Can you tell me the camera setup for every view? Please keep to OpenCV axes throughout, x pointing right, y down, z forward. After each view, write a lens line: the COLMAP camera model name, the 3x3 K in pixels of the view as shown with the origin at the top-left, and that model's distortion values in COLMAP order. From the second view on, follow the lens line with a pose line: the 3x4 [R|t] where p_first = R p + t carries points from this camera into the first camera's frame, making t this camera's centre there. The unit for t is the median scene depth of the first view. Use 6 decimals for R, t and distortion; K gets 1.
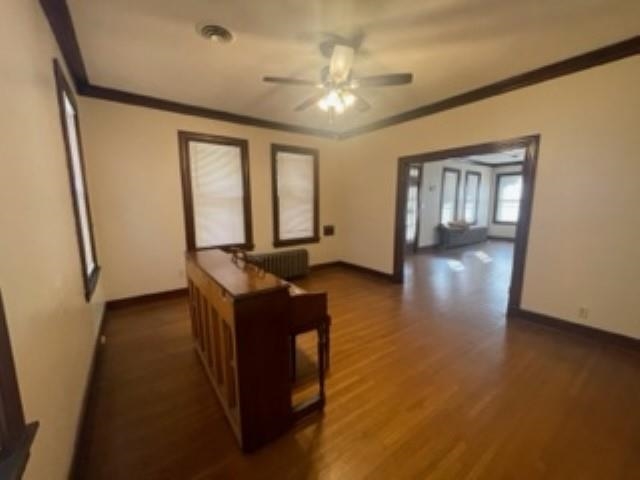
lens RADIAL K [[261.2, 0, 321.2], [0, 261.2, 240.2], [0, 0, 1]] dist [0.015728, -0.000298]
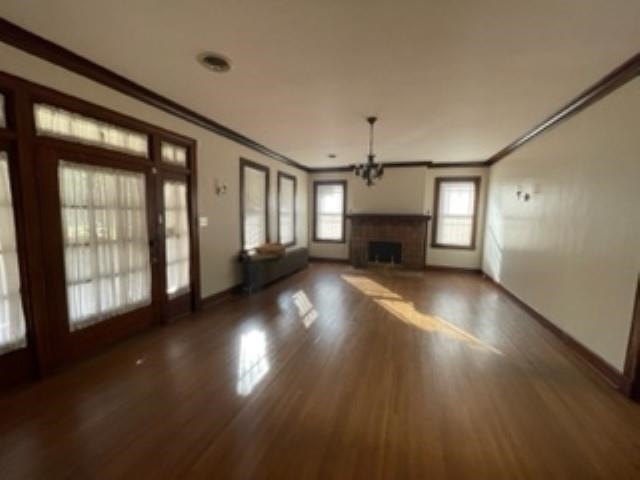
lens RADIAL K [[261.2, 0, 319.7], [0, 261.2, 242.1], [0, 0, 1]] dist [0.015728, -0.000298]
pose [[0.822469, -0.044472, 0.567069, 0.239520], [0.062233, 0.997990, -0.011996, -0.058903], [-0.565396, 0.045157, 0.823583, 0.367212]]
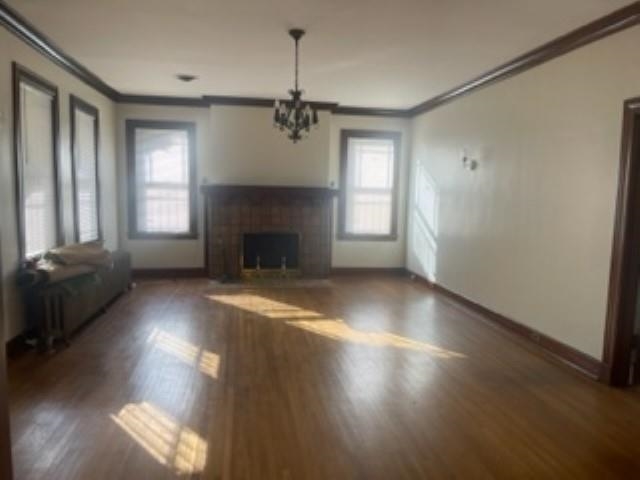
lens RADIAL K [[490.4, 0, 318.7], [0, 490.4, 236.9], [0, 0, 1]] dist [0.051009, -0.001853]
pose [[0.454620, -0.071650, 0.887799, 0.112957], [0.103554, 0.994251, 0.027214, -0.065416], [-0.884645, 0.079563, 0.459427, 0.432604]]
